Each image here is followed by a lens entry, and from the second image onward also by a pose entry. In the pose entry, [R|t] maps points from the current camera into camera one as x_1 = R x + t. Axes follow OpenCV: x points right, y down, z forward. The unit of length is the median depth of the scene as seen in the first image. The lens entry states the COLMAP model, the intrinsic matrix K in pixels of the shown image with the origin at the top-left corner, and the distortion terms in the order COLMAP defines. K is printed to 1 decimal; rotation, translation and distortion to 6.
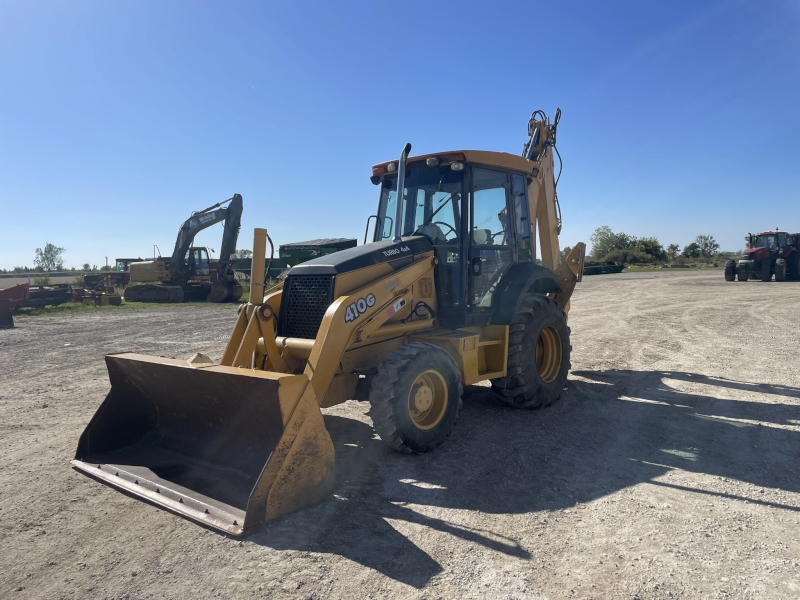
lens RADIAL K [[601.7, 0, 403.6], [0, 601.7, 283.5], [0, 0, 1]] dist [0.059539, -0.057597]
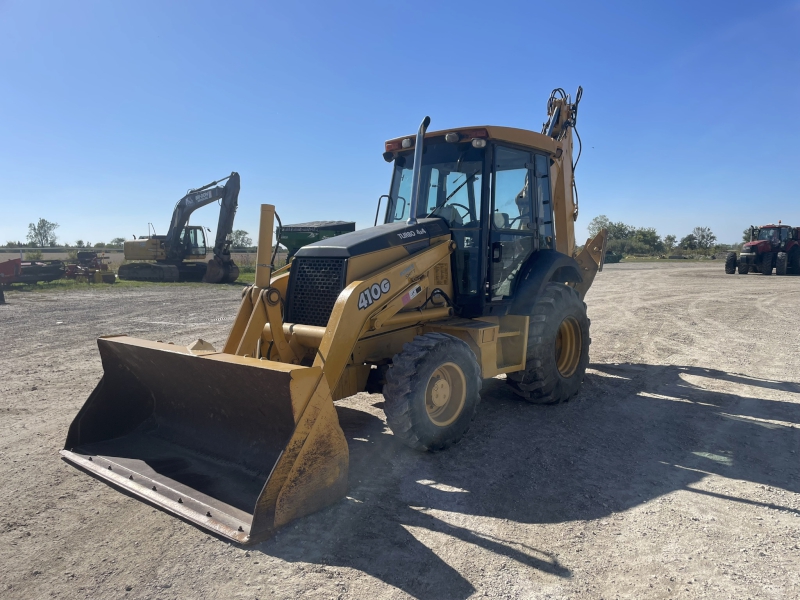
lens RADIAL K [[601.7, 0, 403.8], [0, 601.7, 296.1], [0, 0, 1]] dist [0.059539, -0.057597]
pose [[0.999679, 0.023747, 0.008789, -0.032102], [-0.024125, 0.998660, 0.045782, 0.000266], [-0.007690, -0.045980, 0.998913, 0.070584]]
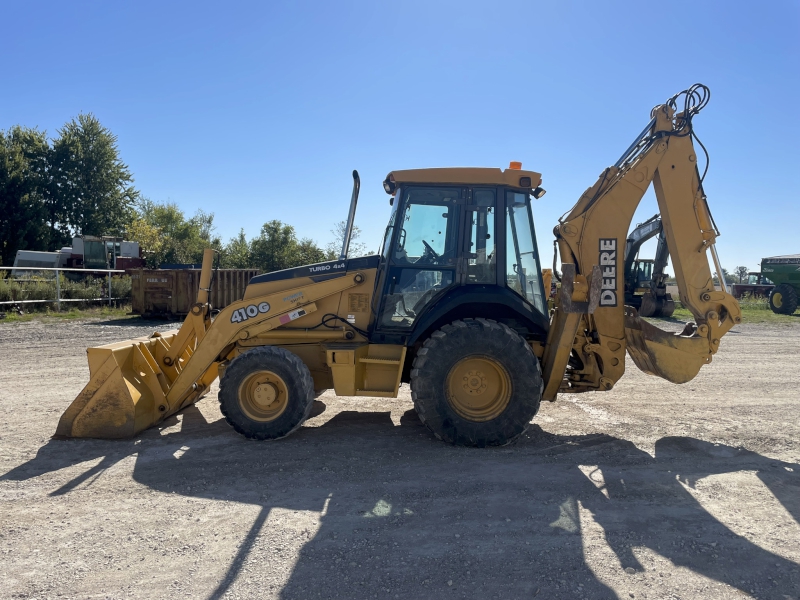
lens RADIAL K [[601.7, 0, 403.7], [0, 601.7, 296.4], [0, 0, 1]] dist [0.059539, -0.057597]
pose [[0.640568, 0.061156, -0.765463, 0.981878], [-0.058288, 0.997820, 0.030941, -0.044888], [0.765686, 0.024798, 0.642736, 0.410899]]
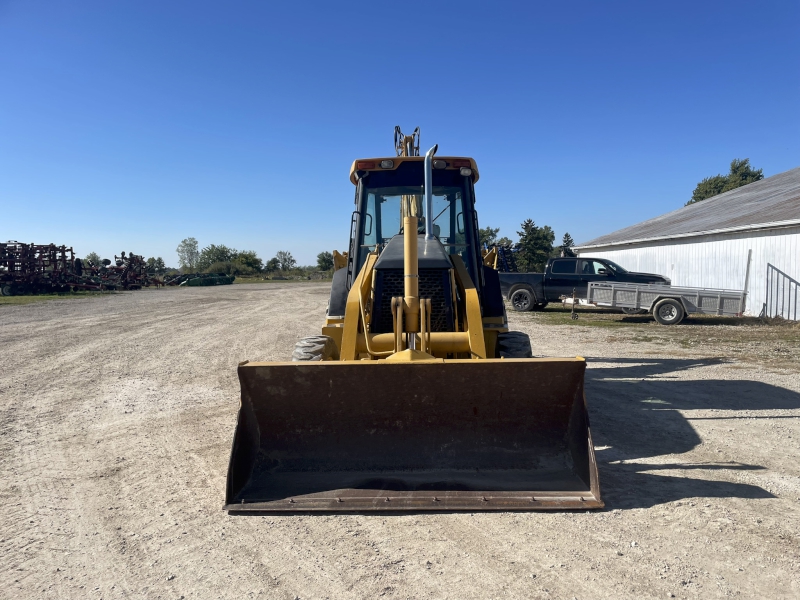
lens RADIAL K [[601.7, 0, 406.0], [0, 601.7, 301.7], [0, 0, 1]] dist [0.059539, -0.057597]
pose [[0.782487, -0.014725, 0.622492, -0.739126], [0.008860, 0.999882, 0.012515, 0.025949], [-0.622604, -0.004277, 0.782526, 0.243396]]
